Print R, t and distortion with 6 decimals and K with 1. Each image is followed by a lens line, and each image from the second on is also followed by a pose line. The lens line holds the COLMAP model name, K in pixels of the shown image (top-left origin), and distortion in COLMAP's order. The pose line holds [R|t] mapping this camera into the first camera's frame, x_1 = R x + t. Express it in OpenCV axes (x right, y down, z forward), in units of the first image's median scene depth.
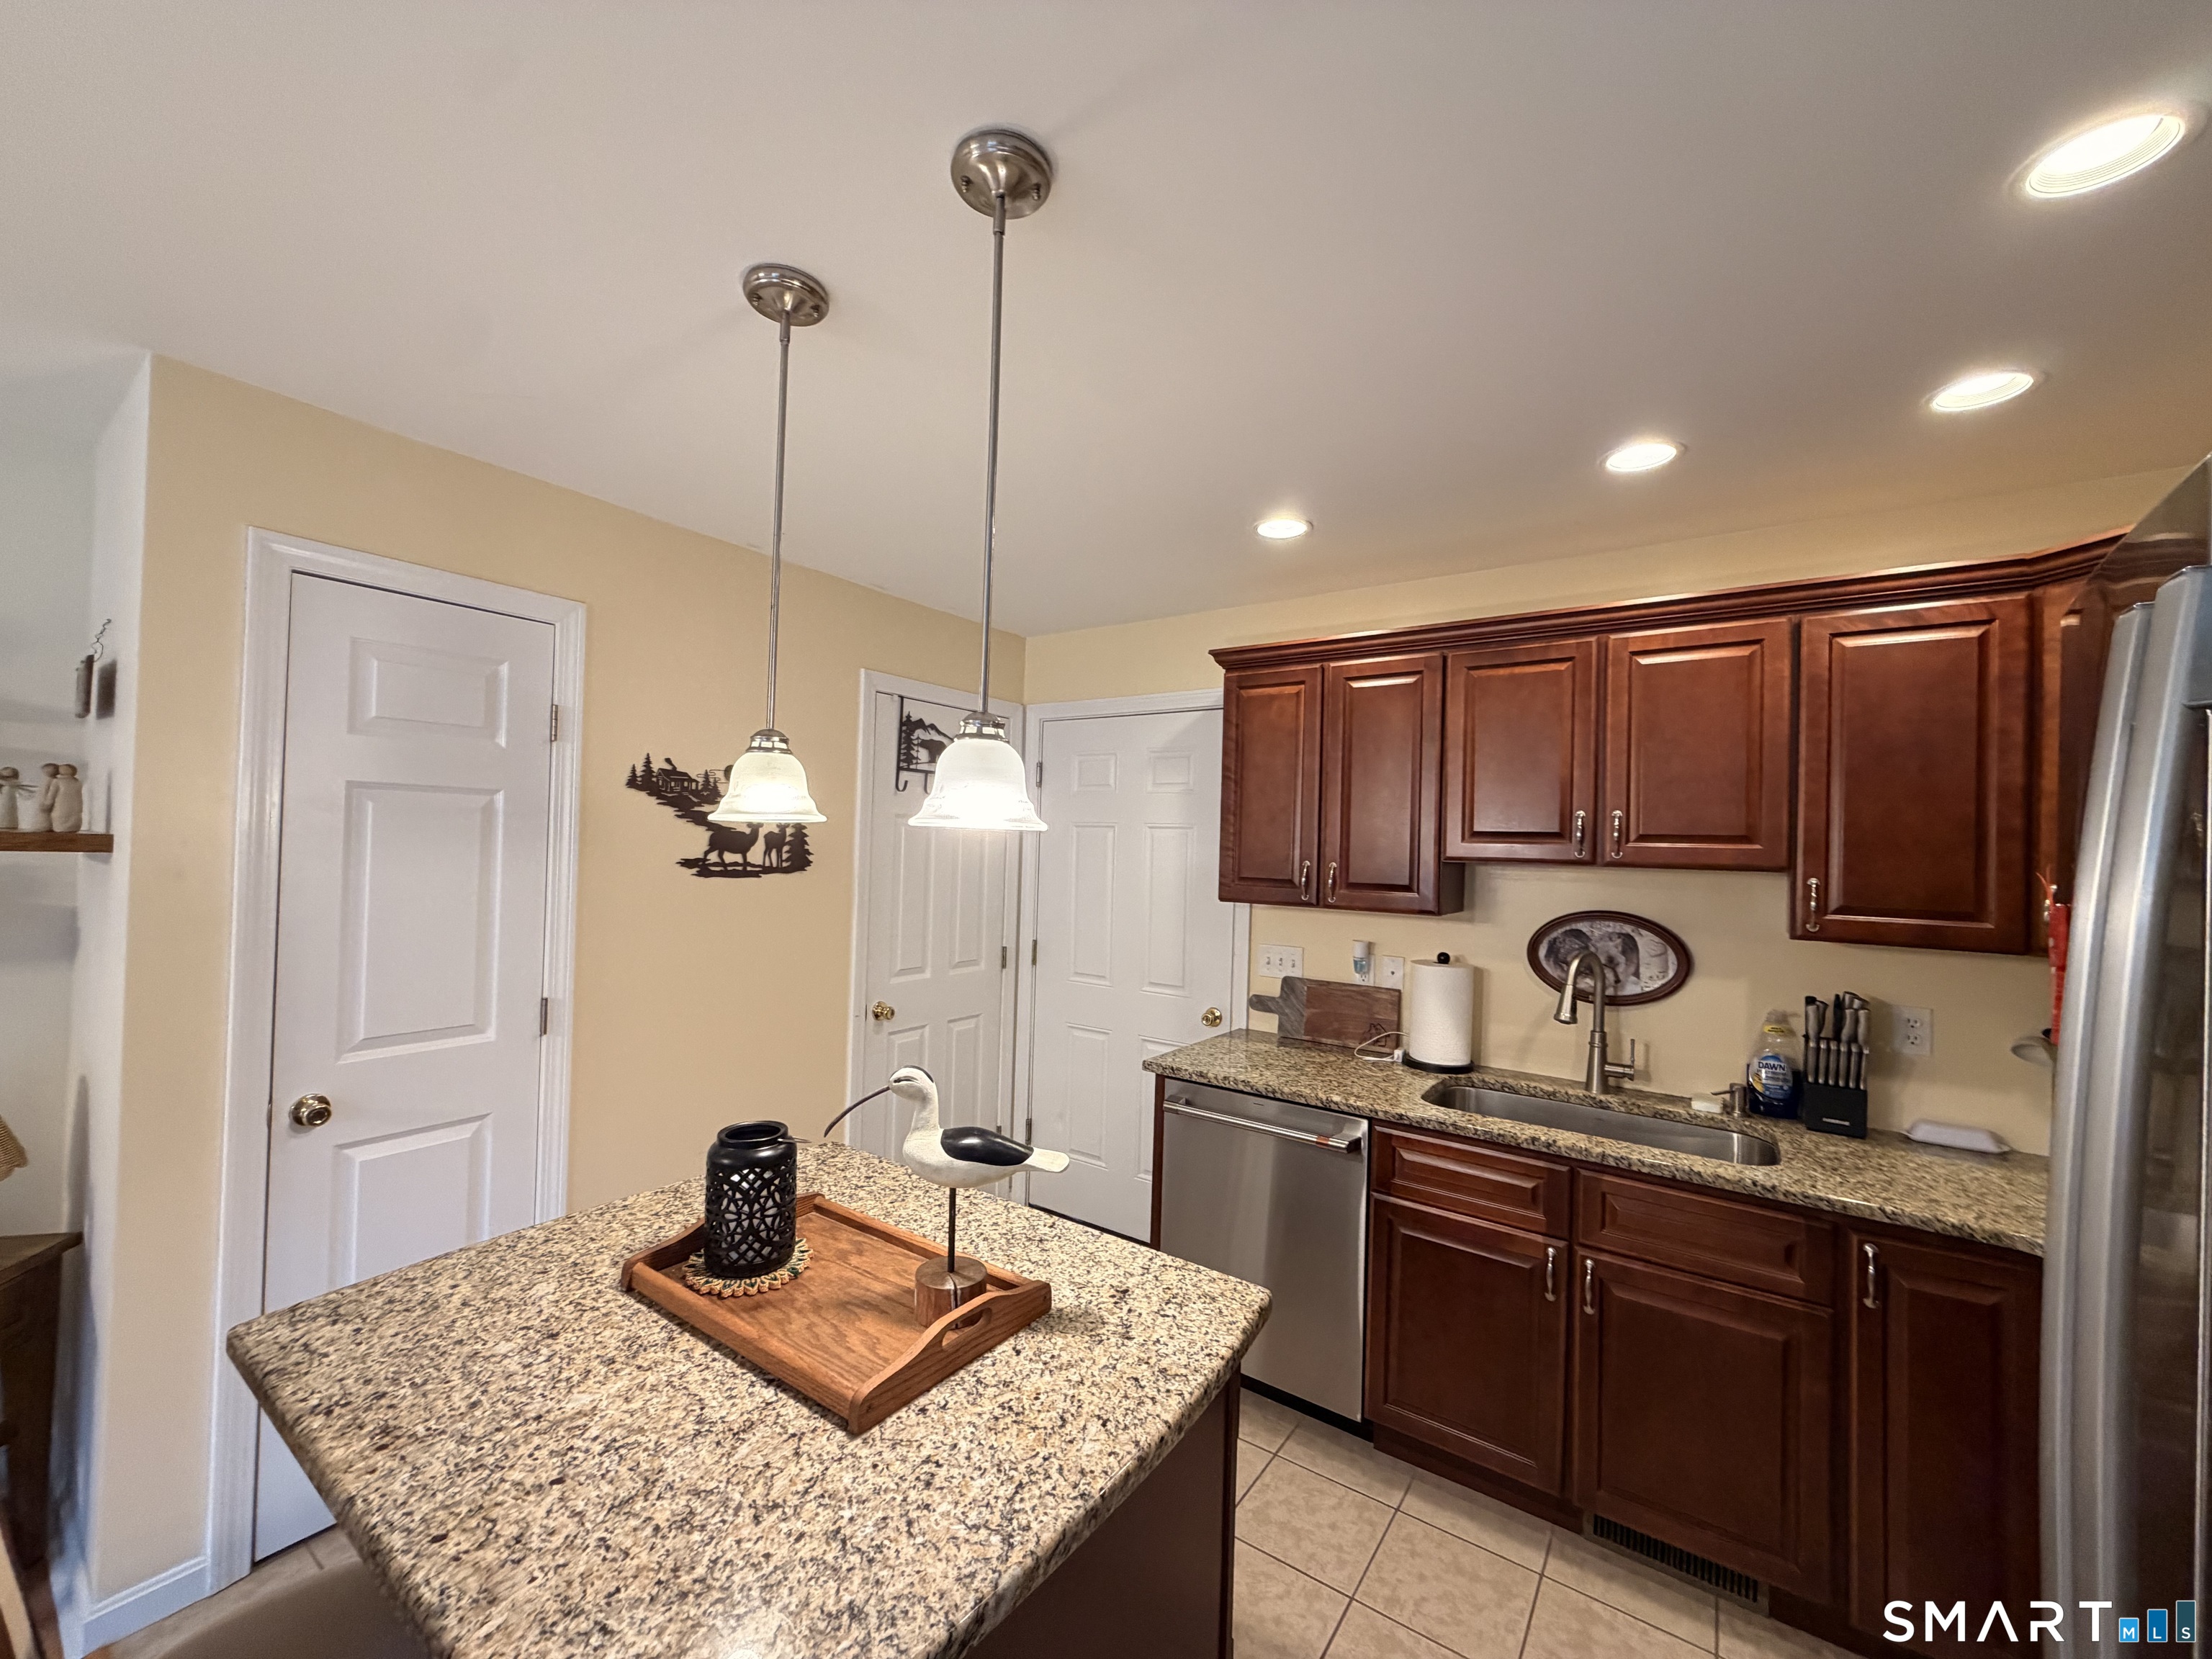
lens RADIAL K [[879.8, 0, 1102.7], [0, 879.8, 834.7], [0, 0, 1]] dist [-0.000024, 0.000682]
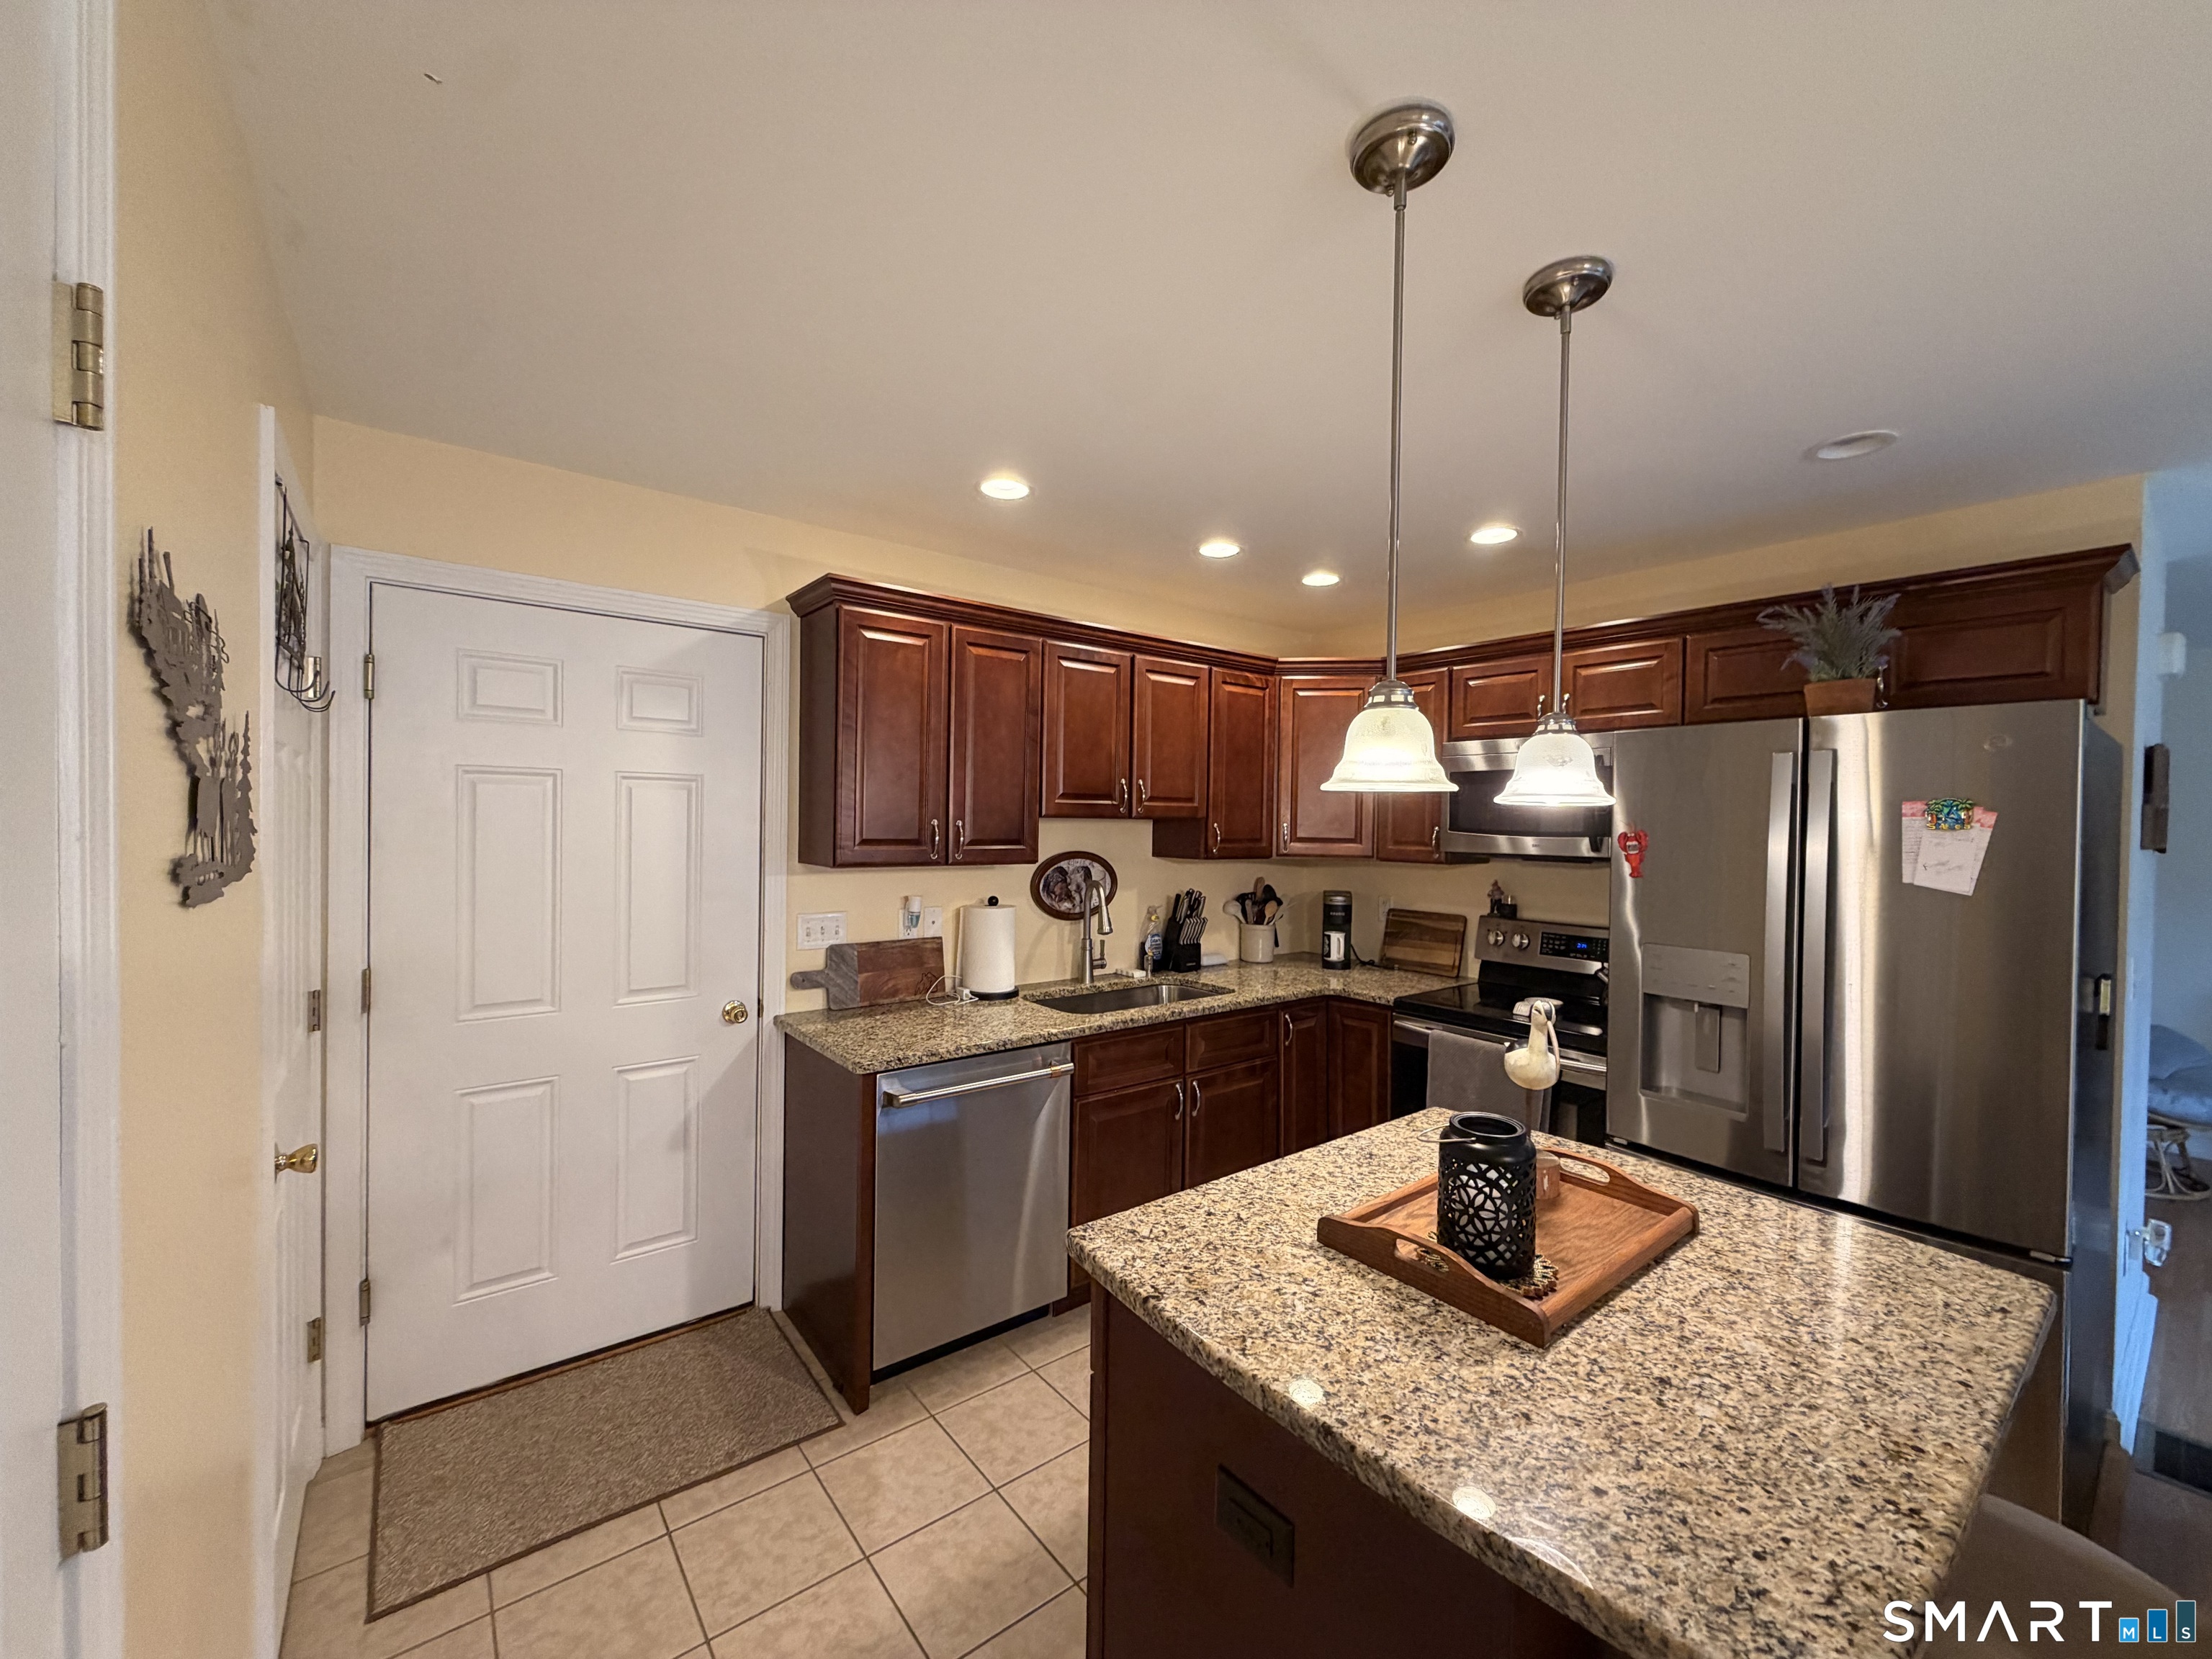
lens RADIAL K [[879.8, 0, 1105.9], [0, 879.8, 827.1], [0, 0, 1]] dist [-0.000024, 0.000682]
pose [[0.286132, -0.030849, 0.957693, -1.093379], [-0.020231, 0.999064, 0.038226, -0.003841], [-0.957977, -0.030312, 0.285240, 0.883142]]
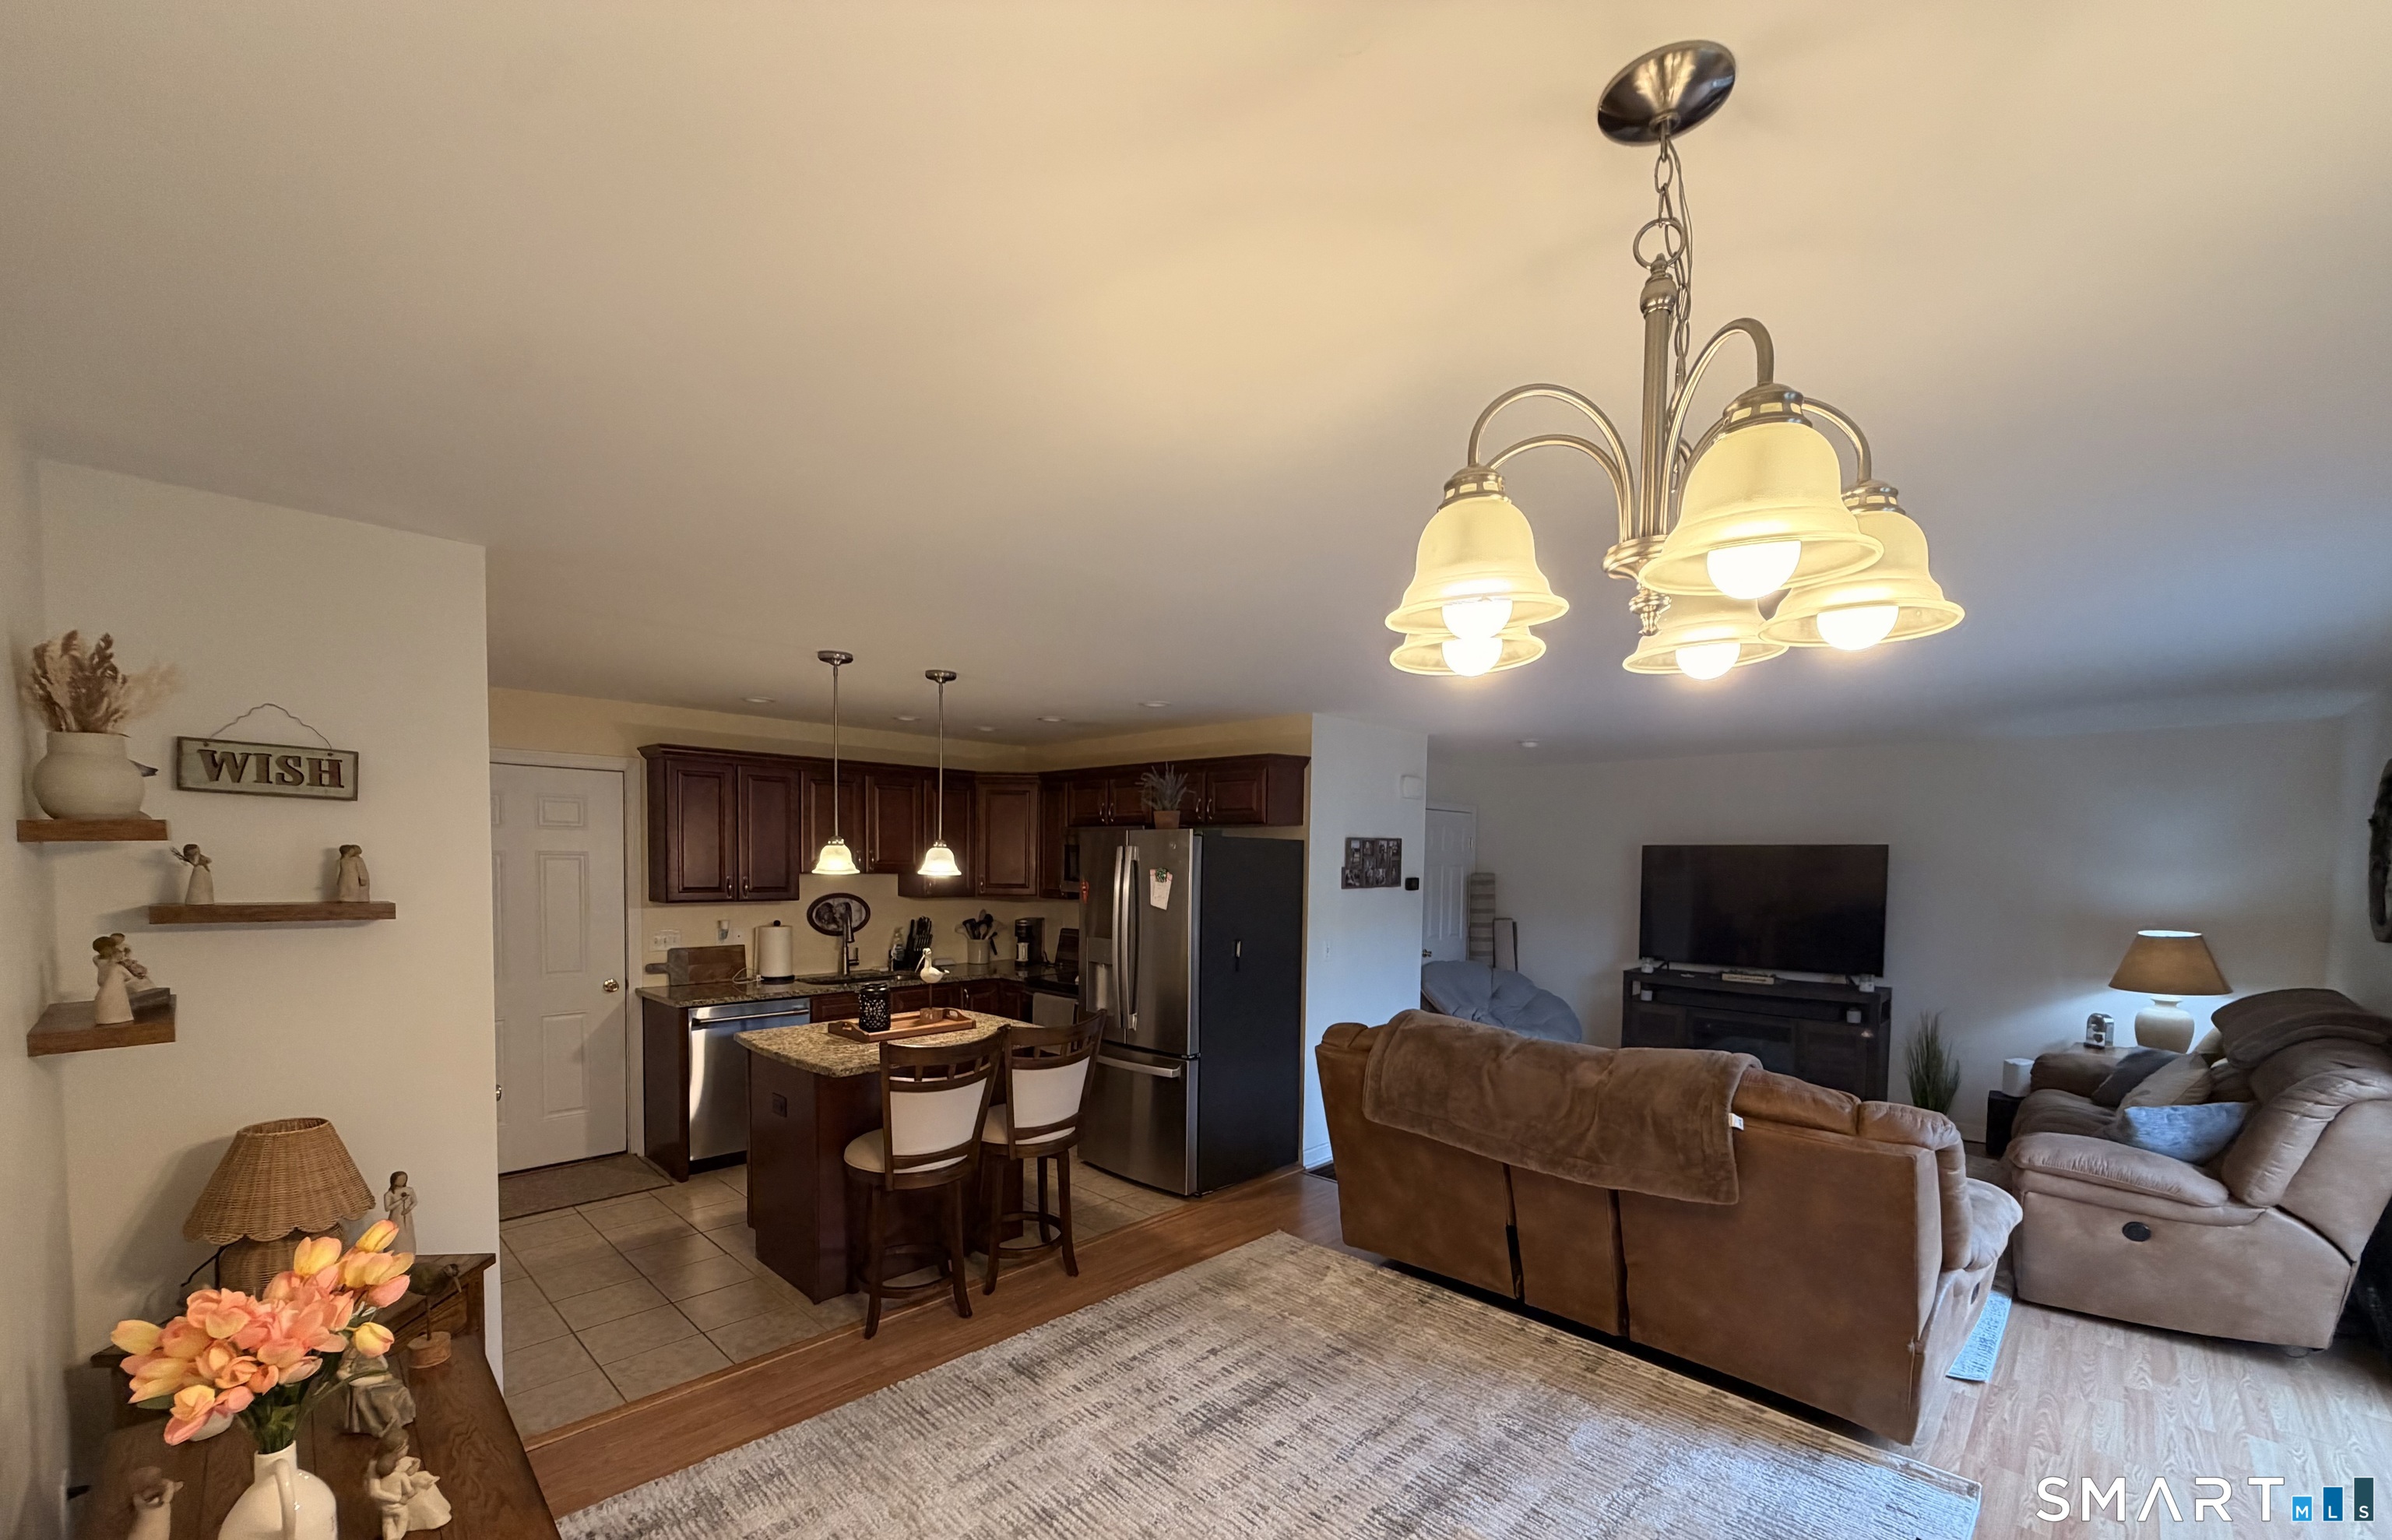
lens RADIAL K [[970.8, 0, 1198.8], [0, 970.8, 896.3], [0, 0, 1]] dist [0.001072, 0.000088]
pose [[0.151083, -0.066323, 0.986294, -2.553750], [-0.022893, 0.997244, 0.070566, -0.145132], [-0.988256, -0.033241, 0.149148, -0.359673]]
